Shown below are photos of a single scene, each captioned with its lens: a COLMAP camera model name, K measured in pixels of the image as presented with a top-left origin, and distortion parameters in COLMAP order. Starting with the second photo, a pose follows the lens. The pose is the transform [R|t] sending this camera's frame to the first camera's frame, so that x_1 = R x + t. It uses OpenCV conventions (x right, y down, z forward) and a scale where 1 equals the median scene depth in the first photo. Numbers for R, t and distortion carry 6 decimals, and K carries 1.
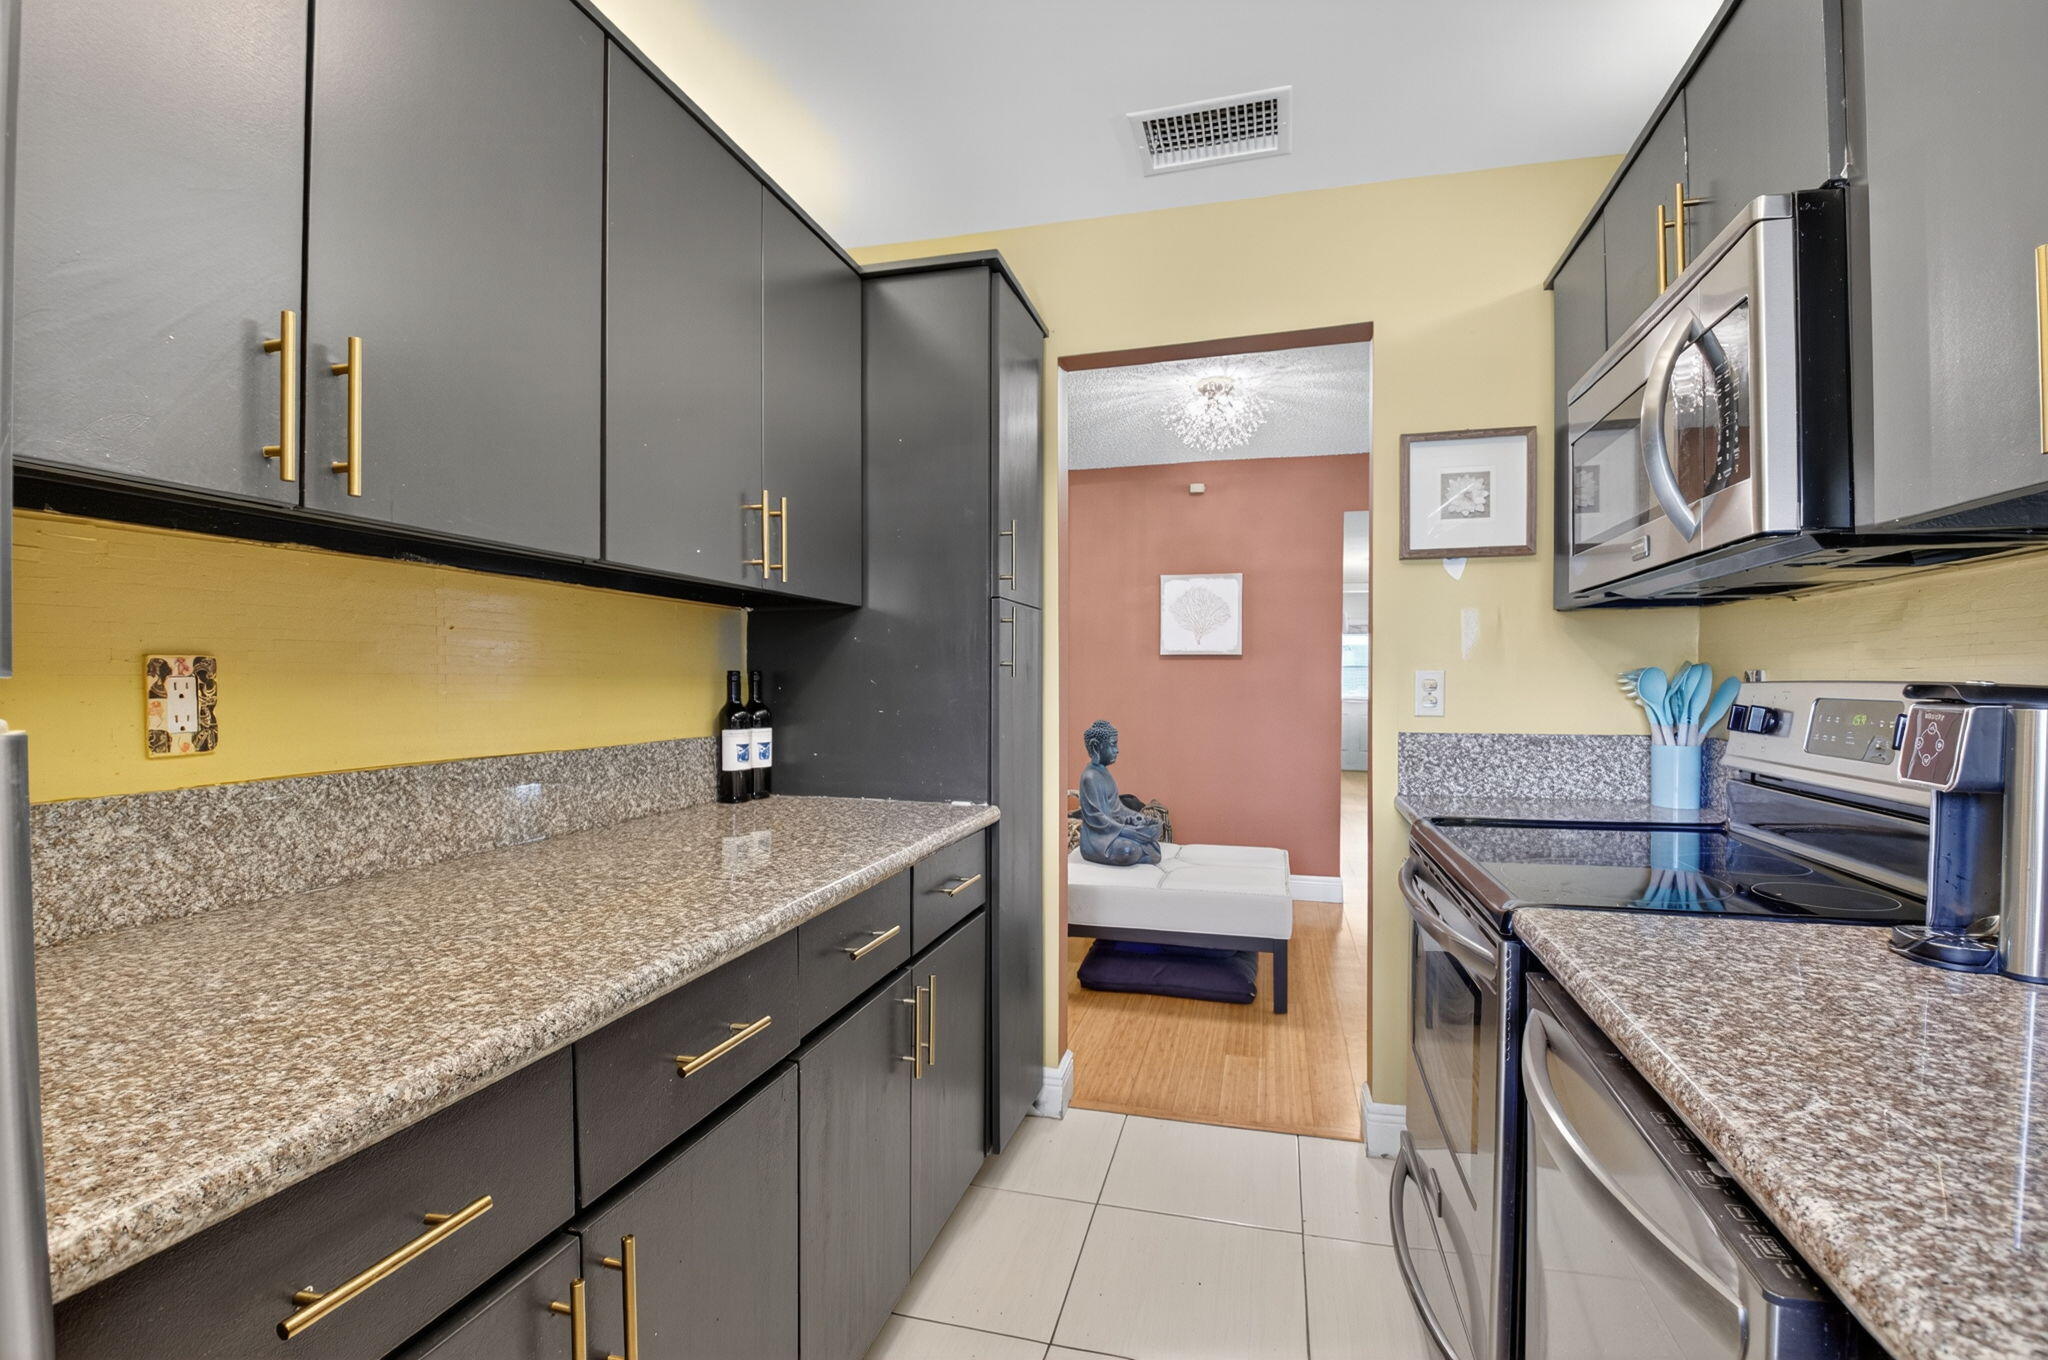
lens RADIAL K [[908.3, 0, 1008.3], [0, 908.3, 685.4], [0, 0, 1]] dist [-0.002900, -0.008403]
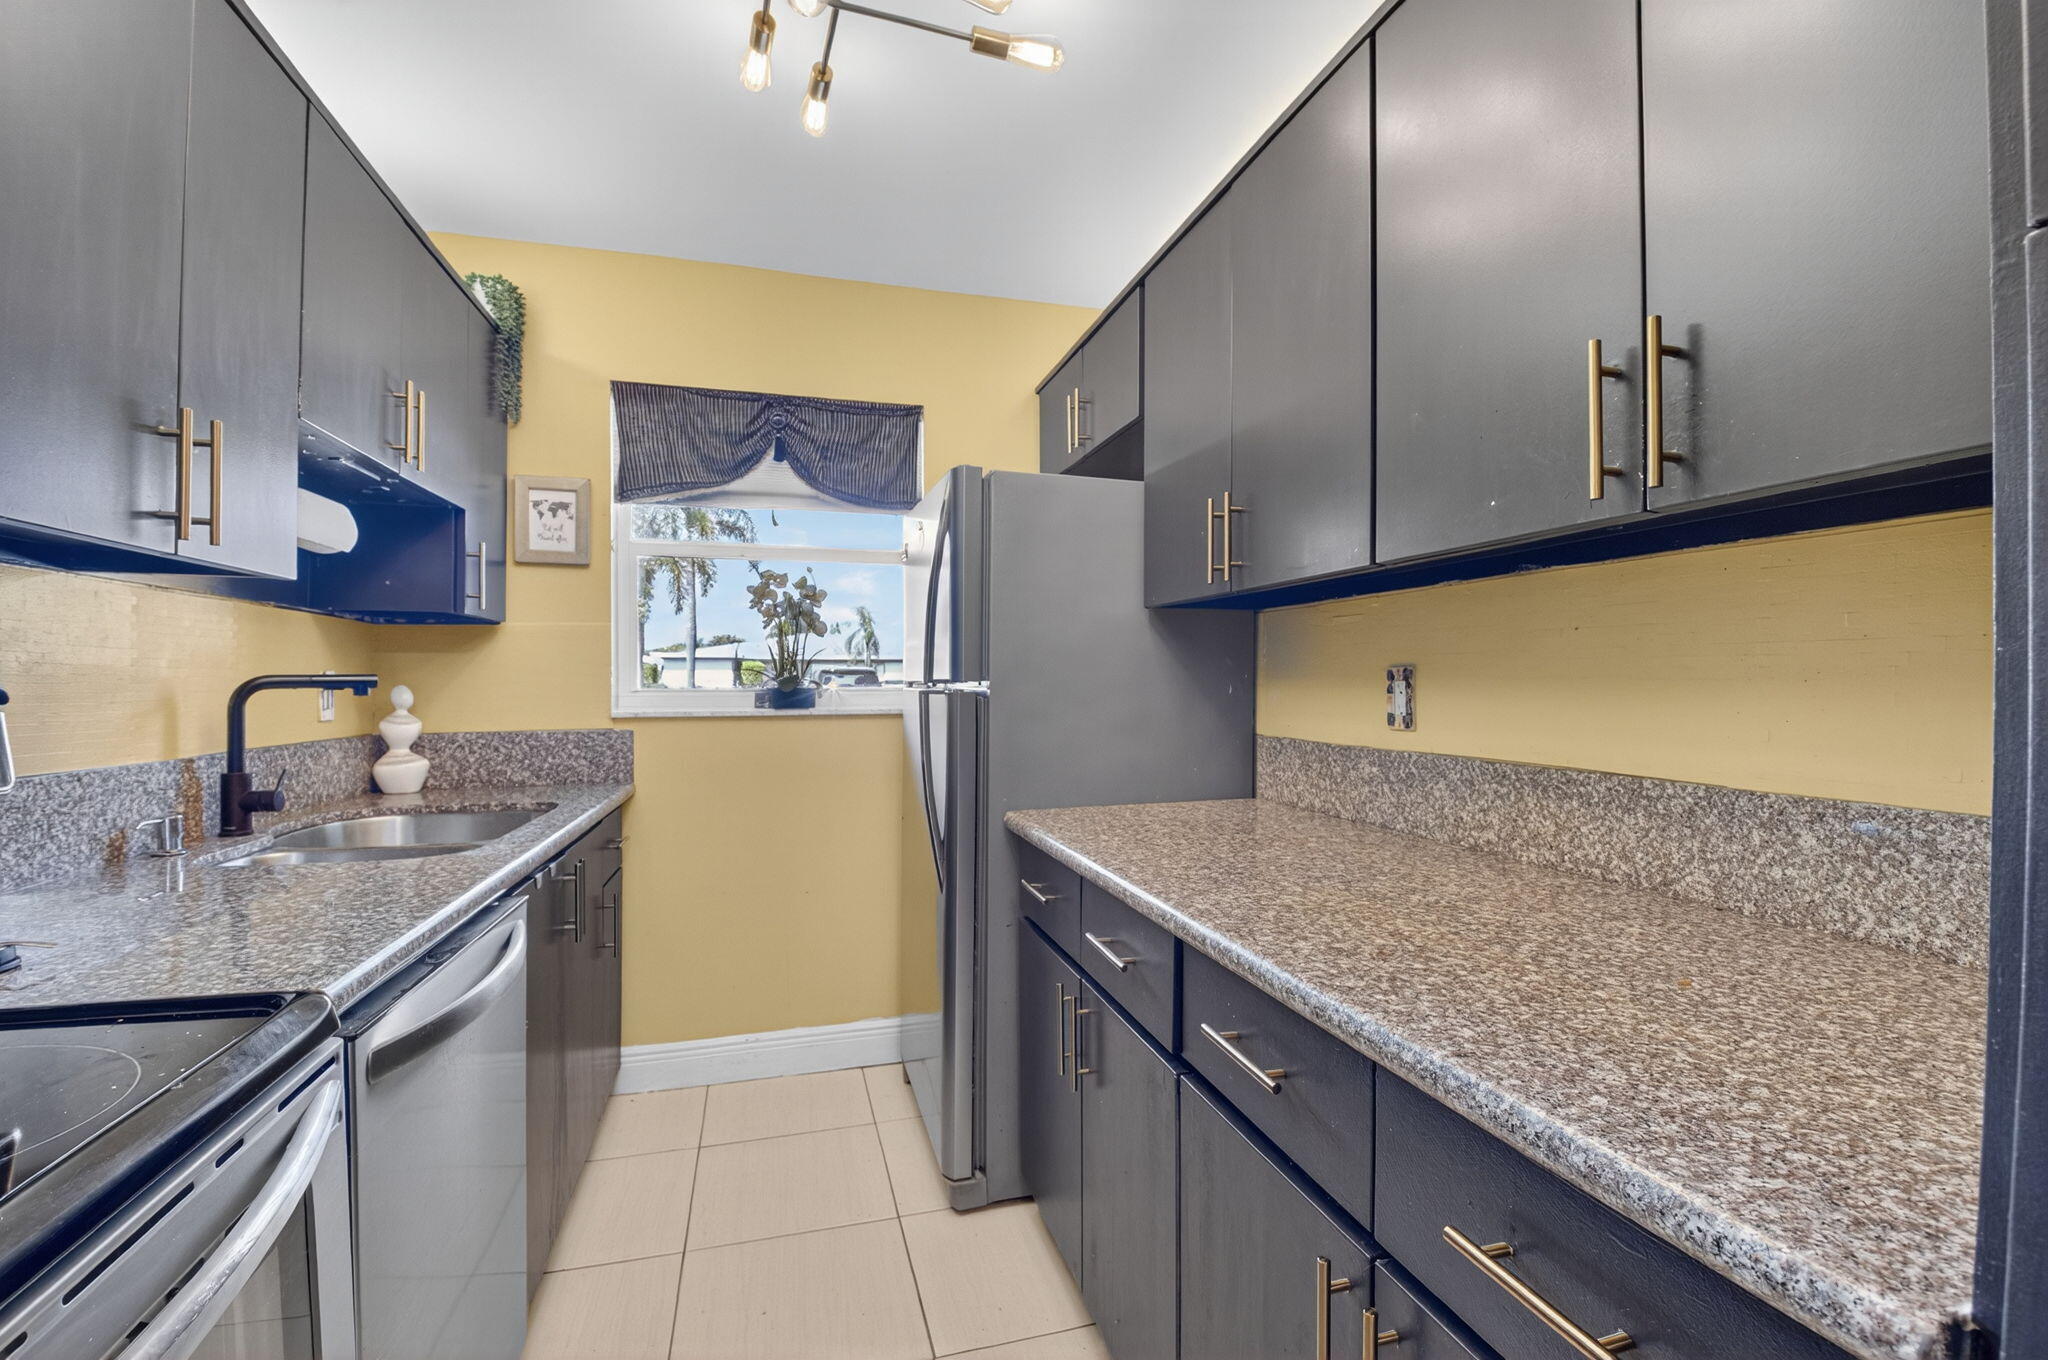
lens RADIAL K [[908.3, 0, 1037.8], [0, 908.3, 684.6], [0, 0, 1]] dist [-0.002900, -0.008403]
pose [[-0.834988, 0.007564, -0.550215, 0.433760], [0.000356, 0.999913, 0.013207, -0.020792], [0.550267, 0.010832, -0.834918, 1.729091]]
